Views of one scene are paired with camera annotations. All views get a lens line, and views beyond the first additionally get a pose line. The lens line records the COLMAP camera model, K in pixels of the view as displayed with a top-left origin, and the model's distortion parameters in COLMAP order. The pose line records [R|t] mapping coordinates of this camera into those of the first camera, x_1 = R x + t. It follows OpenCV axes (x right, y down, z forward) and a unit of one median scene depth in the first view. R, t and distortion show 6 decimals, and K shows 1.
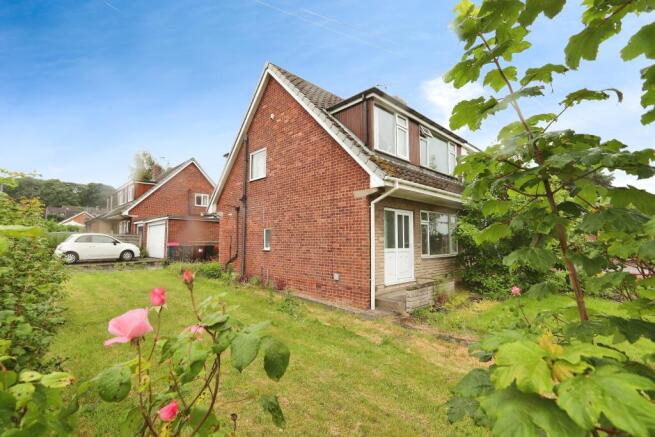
lens RADIAL K [[306.5, 0, 318.1], [0, 306.5, 210.9], [0, 0, 1]] dist [0.002236, -0.003394]
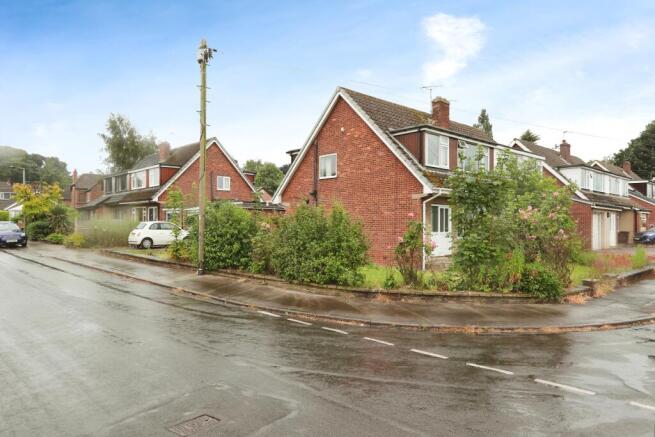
lens RADIAL K [[462.5, 0, 321.1], [0, 462.5, 216.0], [0, 0, 1]] dist [-0.003350, -0.001686]
pose [[0.999952, -0.004914, 0.008428, -0.298878], [0.004280, 0.997278, 0.073603, -0.108928], [-0.008767, -0.073563, 0.997252, -1.091414]]
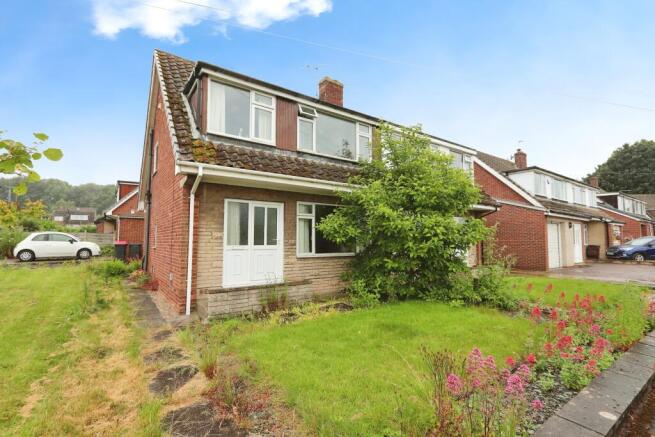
lens RADIAL K [[306.5, 0, 323.6], [0, 306.5, 216.4], [0, 0, 1]] dist [0.002236, -0.003394]
pose [[0.990849, -0.012915, -0.134355, 0.551770], [0.015363, 0.999734, 0.017201, 0.026037], [0.134097, -0.019108, 0.990784, 0.151103]]
